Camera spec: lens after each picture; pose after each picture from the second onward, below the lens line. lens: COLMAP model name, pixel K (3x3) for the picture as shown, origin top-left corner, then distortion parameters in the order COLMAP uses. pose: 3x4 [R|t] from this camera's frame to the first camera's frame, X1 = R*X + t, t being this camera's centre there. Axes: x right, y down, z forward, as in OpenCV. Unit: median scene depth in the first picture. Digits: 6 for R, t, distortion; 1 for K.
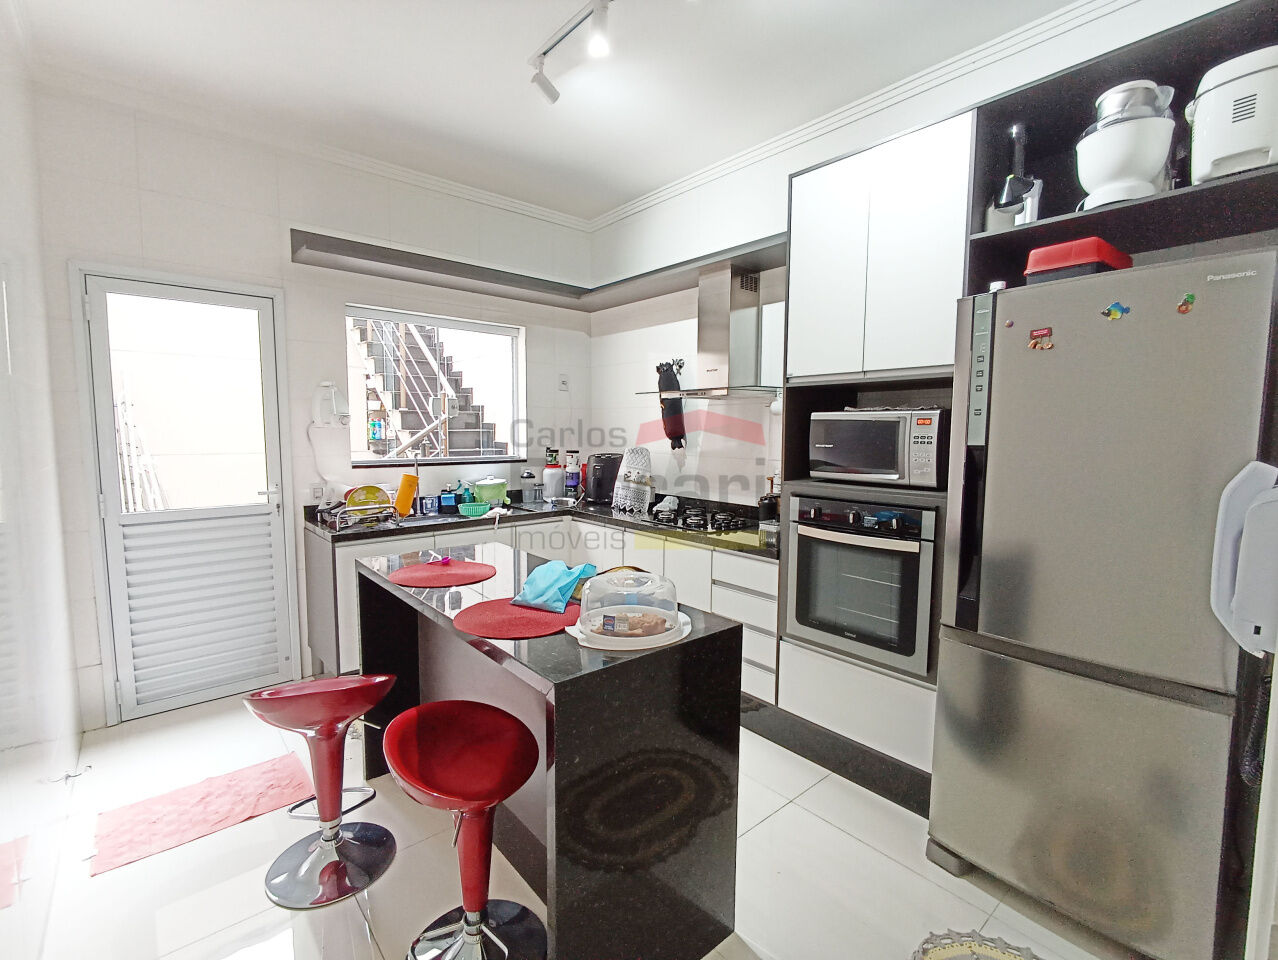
lens RADIAL K [[584.6, 0, 638.5], [0, 584.6, 477.1], [0, 0, 1]] dist [0.002026, 0.000938]
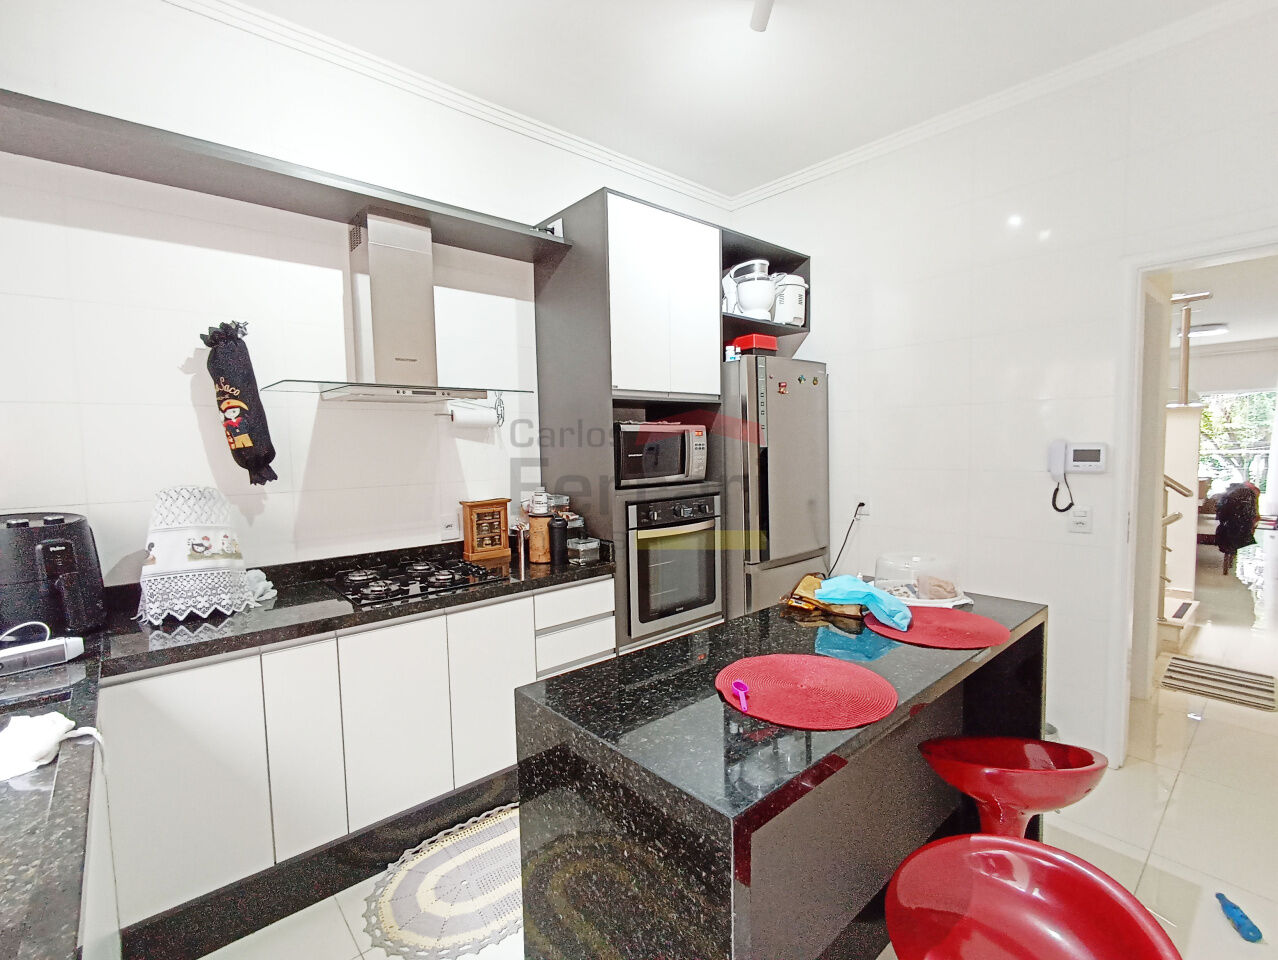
lens RADIAL K [[584.6, 0, 638.7], [0, 584.6, 485.1], [0, 0, 1]] dist [0.002026, 0.000938]
pose [[-0.009160, -0.068170, 0.997632, -0.806698], [0.108590, 0.991706, 0.068762, -0.075698], [-0.994044, 0.108962, -0.001682, 1.036686]]
